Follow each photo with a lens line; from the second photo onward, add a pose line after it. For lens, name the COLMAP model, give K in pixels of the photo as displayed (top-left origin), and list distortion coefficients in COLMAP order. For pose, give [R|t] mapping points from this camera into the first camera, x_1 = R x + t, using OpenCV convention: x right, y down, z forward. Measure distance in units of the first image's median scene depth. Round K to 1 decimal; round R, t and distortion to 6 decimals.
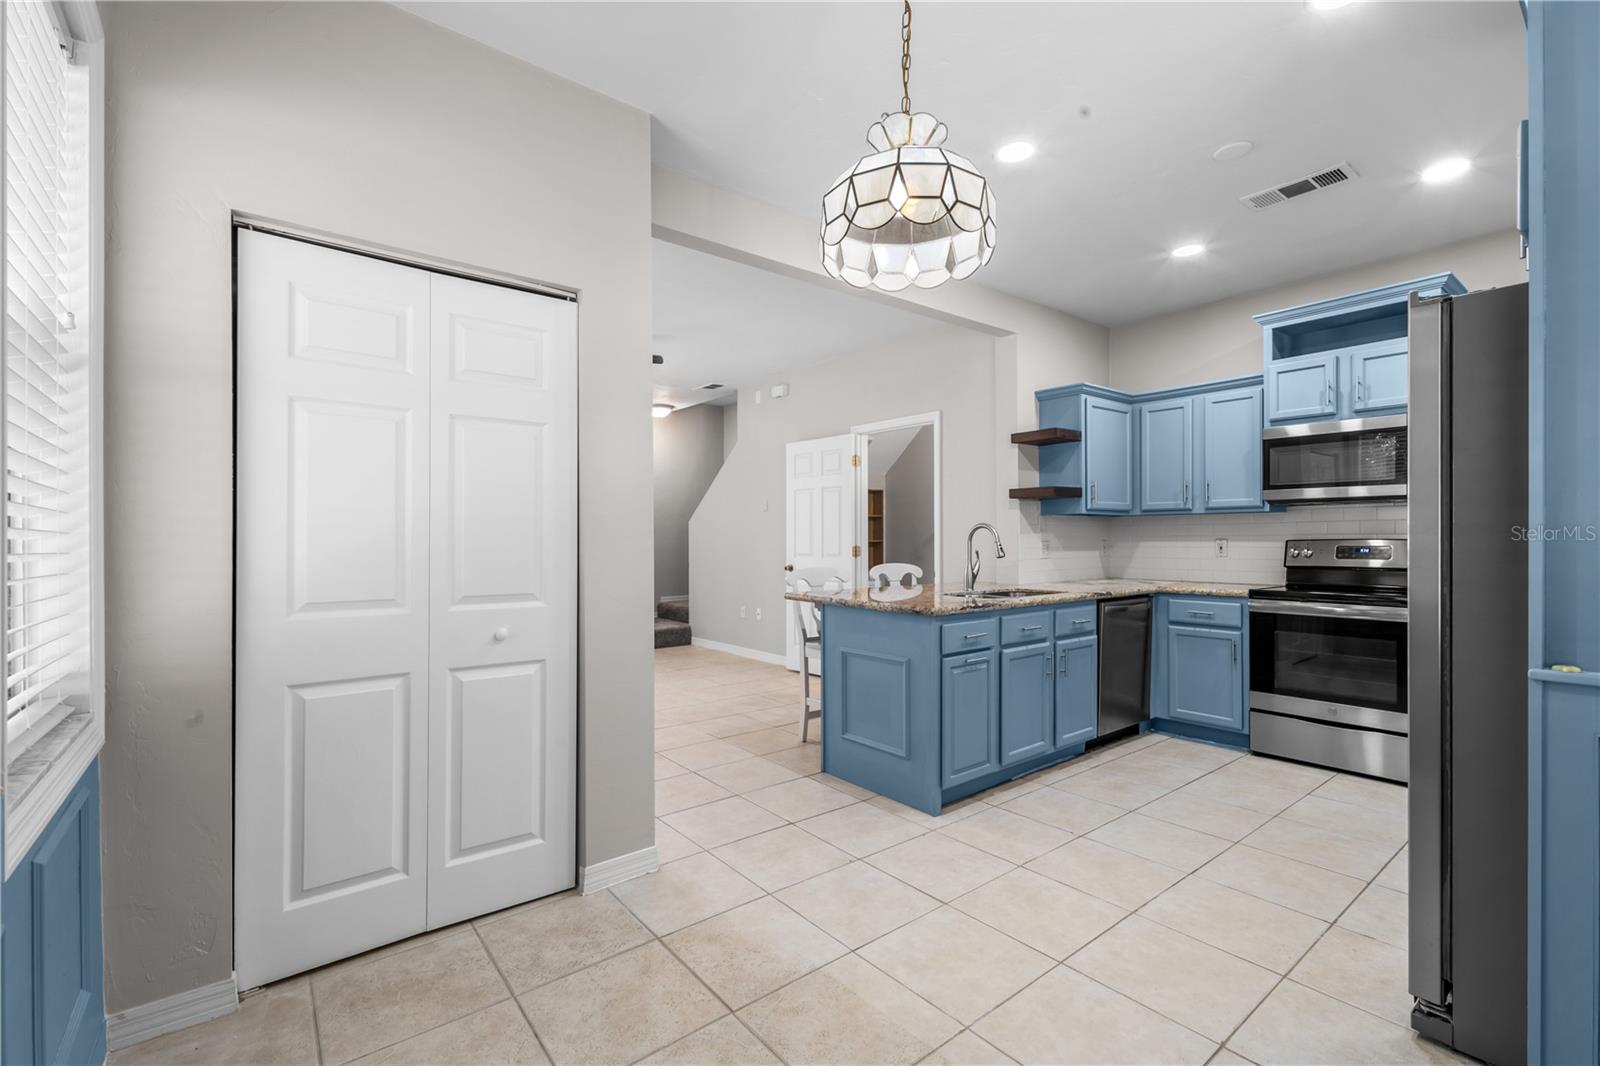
lens RADIAL K [[700.3, 0, 799.1], [0, 700.3, 537.6], [0, 0, 1]] dist [0.002298, -0.000486]
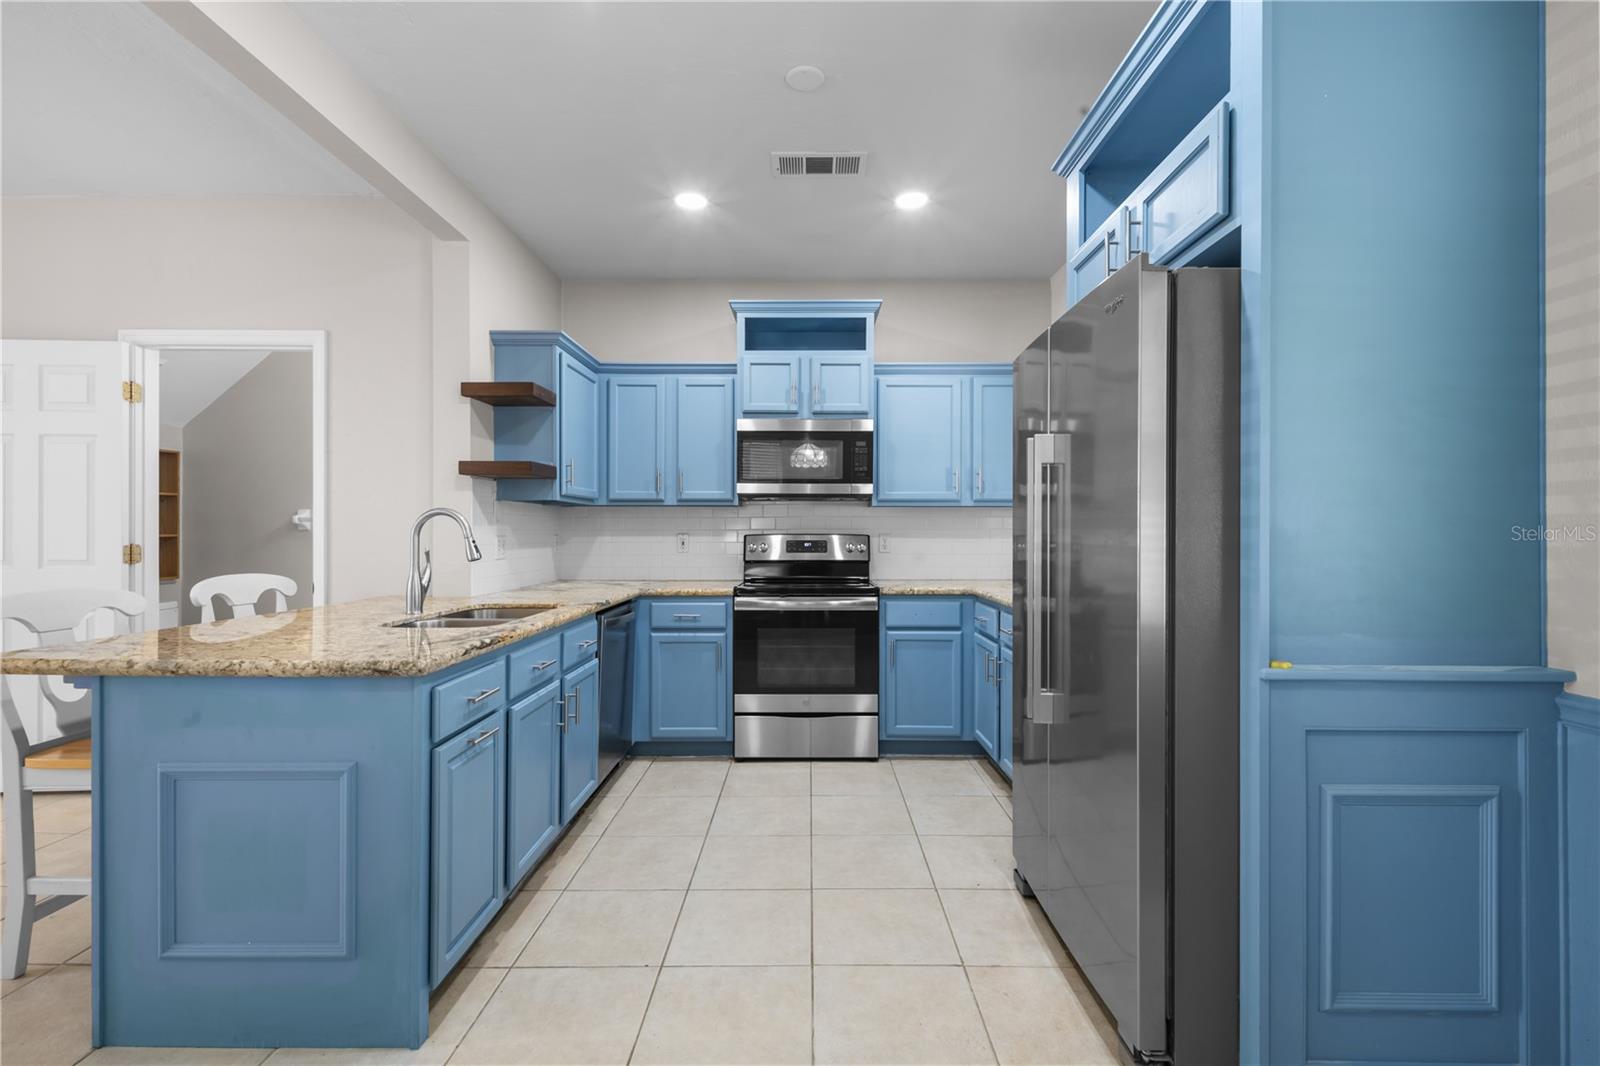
lens RADIAL K [[698.9, 0, 807.4], [0, 698.9, 536.1], [0, 0, 1]] dist [0.004141, -0.001122]
pose [[0.621942, 0.000790, 0.783063, -0.031233], [-0.004398, 0.999987, 0.002484, 0.002468], [-0.783051, -0.004989, 0.621938, 0.320994]]
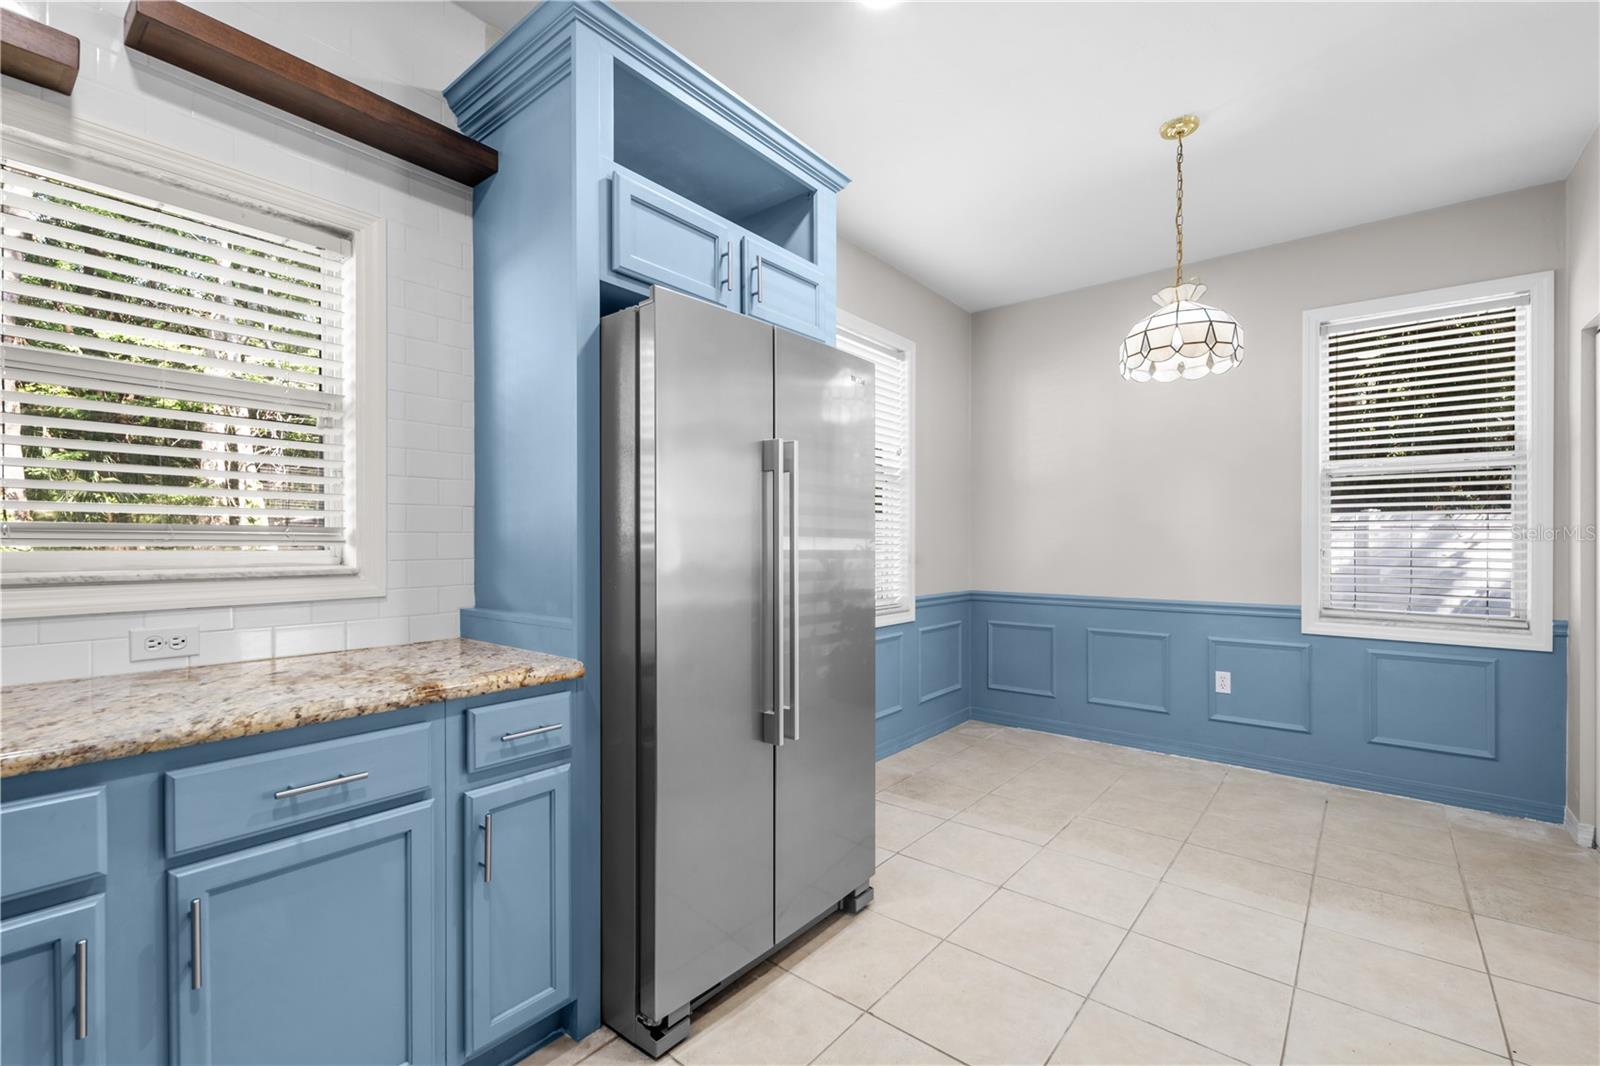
lens RADIAL K [[693.3, 0, 800.6], [0, 693.3, 542.5], [0, 0, 1]] dist [0.002782, -0.000459]
pose [[-0.976045, 0.002040, -0.217561, 0.536969], [0.002553, 0.999995, -0.002081, 0.001951], [0.217556, -0.002586, -0.976044, 0.944132]]
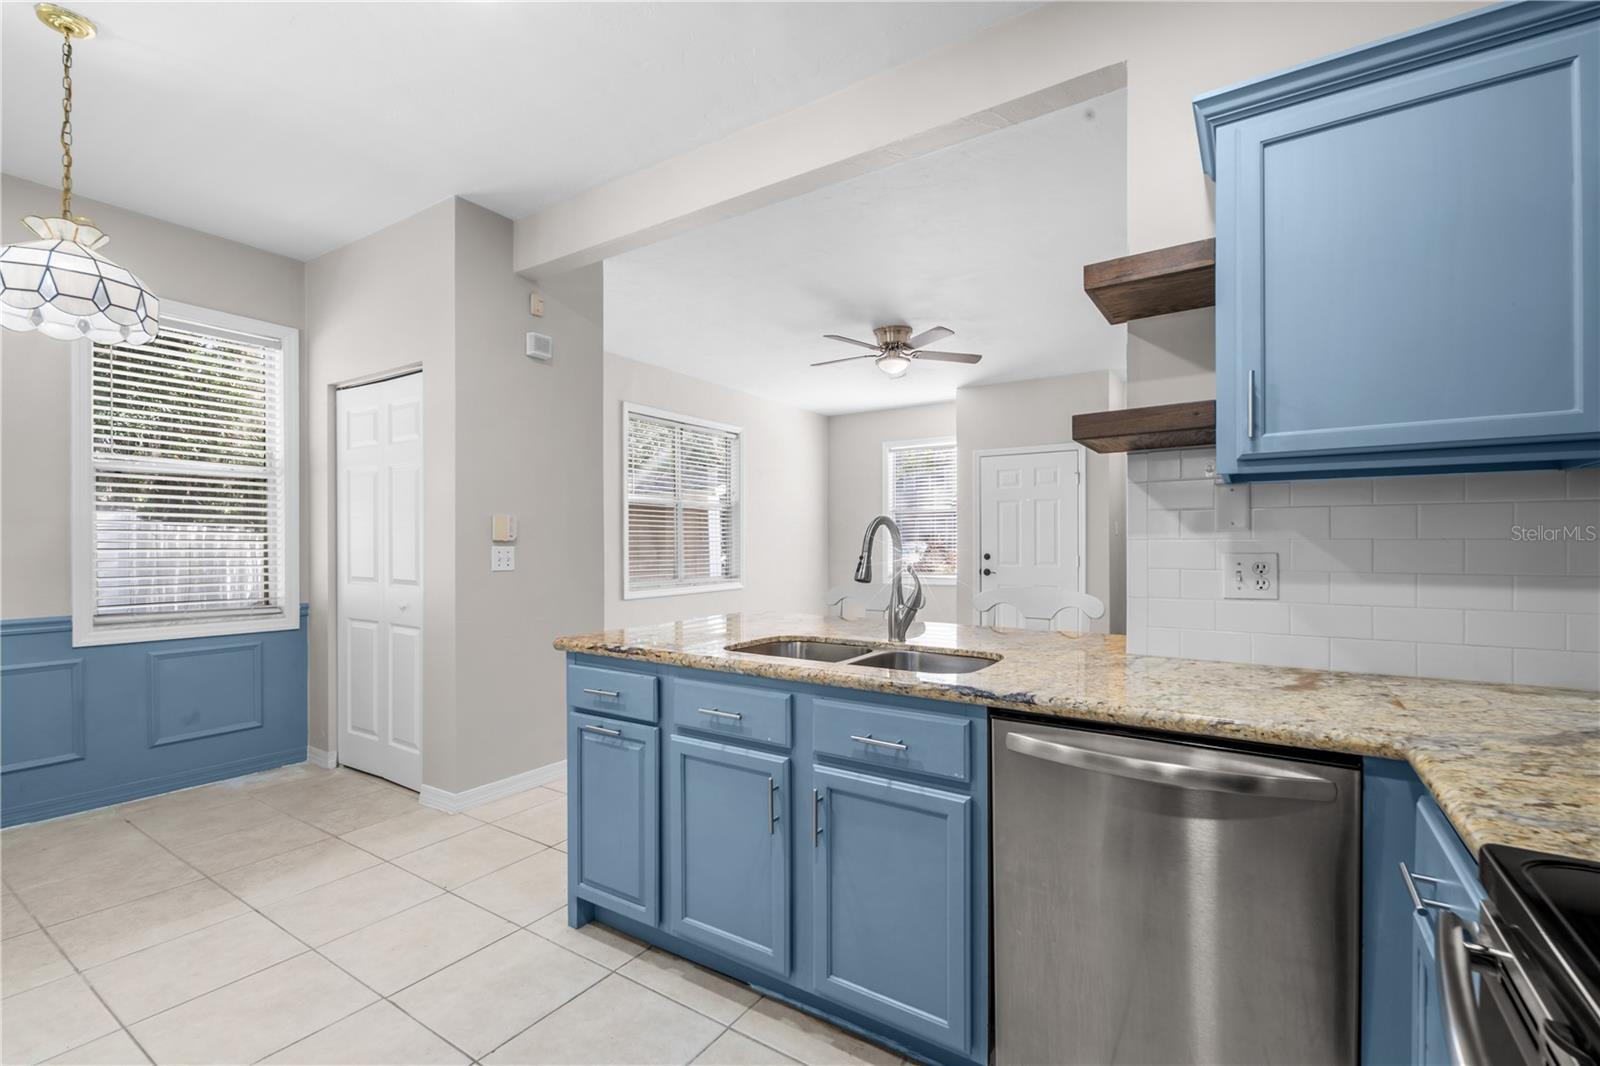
lens RADIAL K [[700.3, 0, 799.1], [0, 700.3, 537.6], [0, 0, 1]] dist [0.002298, -0.000486]
pose [[0.316202, -0.003527, -0.948685, 0.715530], [-0.000807, 0.999992, -0.003987, -0.001924], [0.948692, 0.002026, 0.316196, 0.739140]]
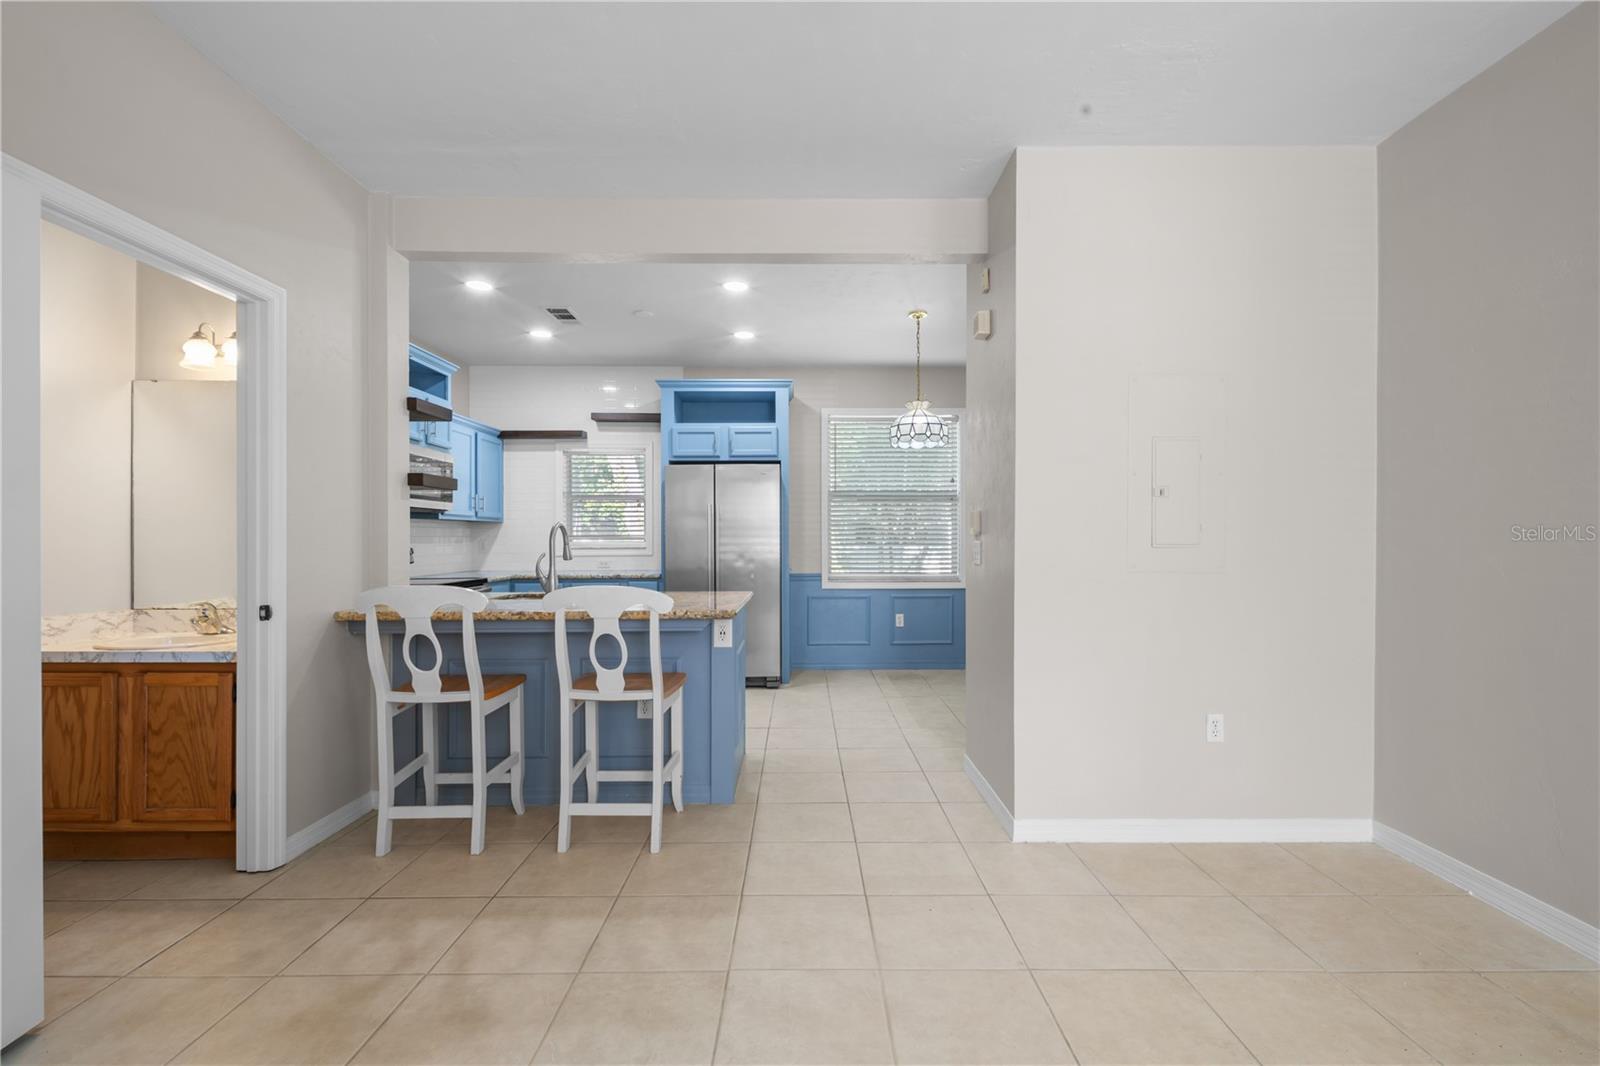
lens RADIAL K [[698.9, 0, 807.4], [0, 698.9, 536.1], [0, 0, 1]] dist [0.004141, -0.001122]
pose [[-0.791644, 0.005833, 0.610955, -0.512952], [0.003608, 0.999982, -0.004872, 0.002586], [-0.610972, -0.001652, -0.791650, 1.452252]]
